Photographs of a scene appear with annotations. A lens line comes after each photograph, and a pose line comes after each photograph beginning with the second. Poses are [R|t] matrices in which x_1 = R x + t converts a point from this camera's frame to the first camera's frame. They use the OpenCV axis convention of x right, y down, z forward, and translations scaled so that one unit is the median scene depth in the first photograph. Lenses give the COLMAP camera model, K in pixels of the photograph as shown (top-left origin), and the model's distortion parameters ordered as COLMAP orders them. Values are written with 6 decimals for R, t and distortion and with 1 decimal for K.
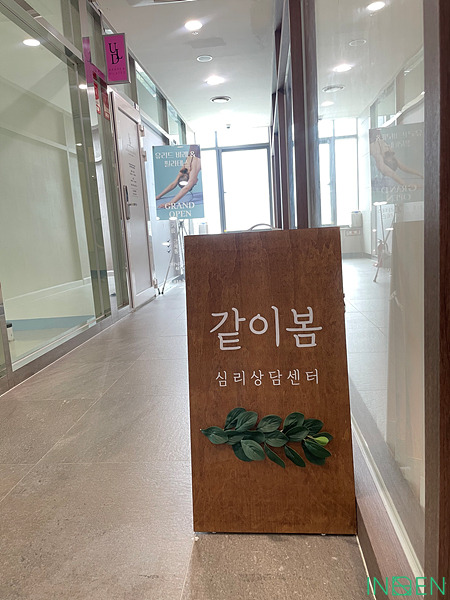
lens RADIAL K [[455.1, 0, 223.1], [0, 455.1, 298.9], [0, 0, 1]] dist [0.049999, -0.041188]
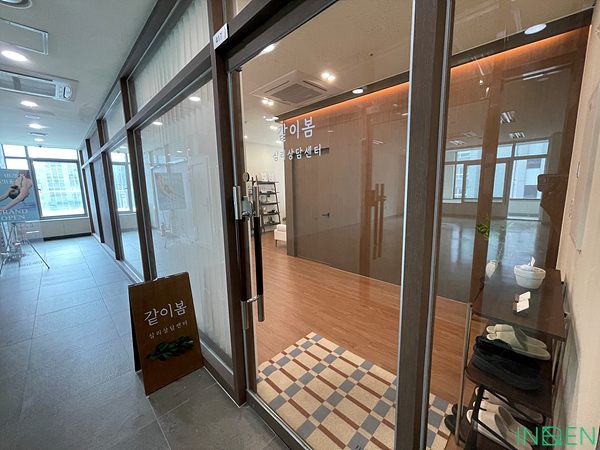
lens RADIAL K [[241.8, 0, 298.0], [0, 241.8, 224.5], [0, 0, 1]] dist [-0.004095, -0.000001]
pose [[0.634264, -0.064005, 0.770463, -0.529418], [0.092910, 0.995655, 0.006227, -0.428766], [-0.767514, 0.067634, 0.637455, -0.671017]]
